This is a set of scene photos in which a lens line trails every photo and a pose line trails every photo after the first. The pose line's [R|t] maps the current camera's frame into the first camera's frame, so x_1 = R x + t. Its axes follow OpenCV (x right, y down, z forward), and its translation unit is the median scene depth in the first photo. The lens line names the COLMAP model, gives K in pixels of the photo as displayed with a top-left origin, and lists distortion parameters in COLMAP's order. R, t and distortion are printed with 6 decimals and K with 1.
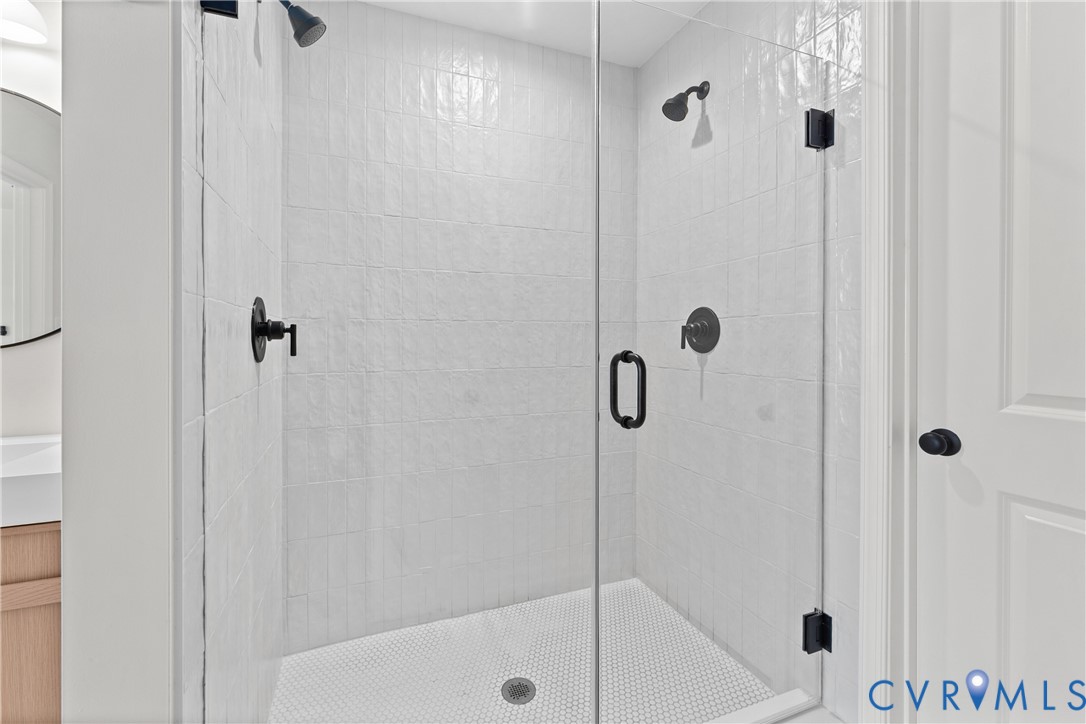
lens RADIAL K [[447.9, 0, 541.9], [0, 447.9, 336.9], [0, 0, 1]] dist [0.000769, 0.000234]
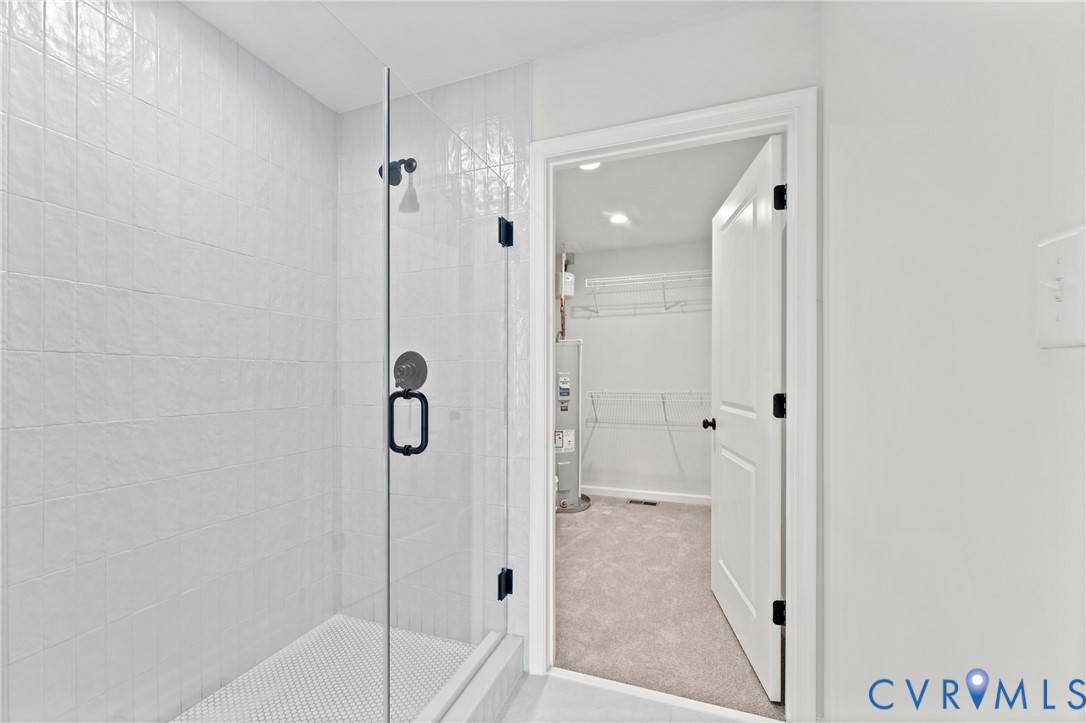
lens RADIAL K [[438.6, 0, 543.3], [0, 438.6, 372.7], [0, 0, 1]] dist [-0.000510, -0.000240]
pose [[0.653533, 0.008206, 0.756854, -0.277595], [-0.002147, 0.999957, -0.008987, -0.001205], [-0.756895, 0.004249, 0.653522, -0.005543]]
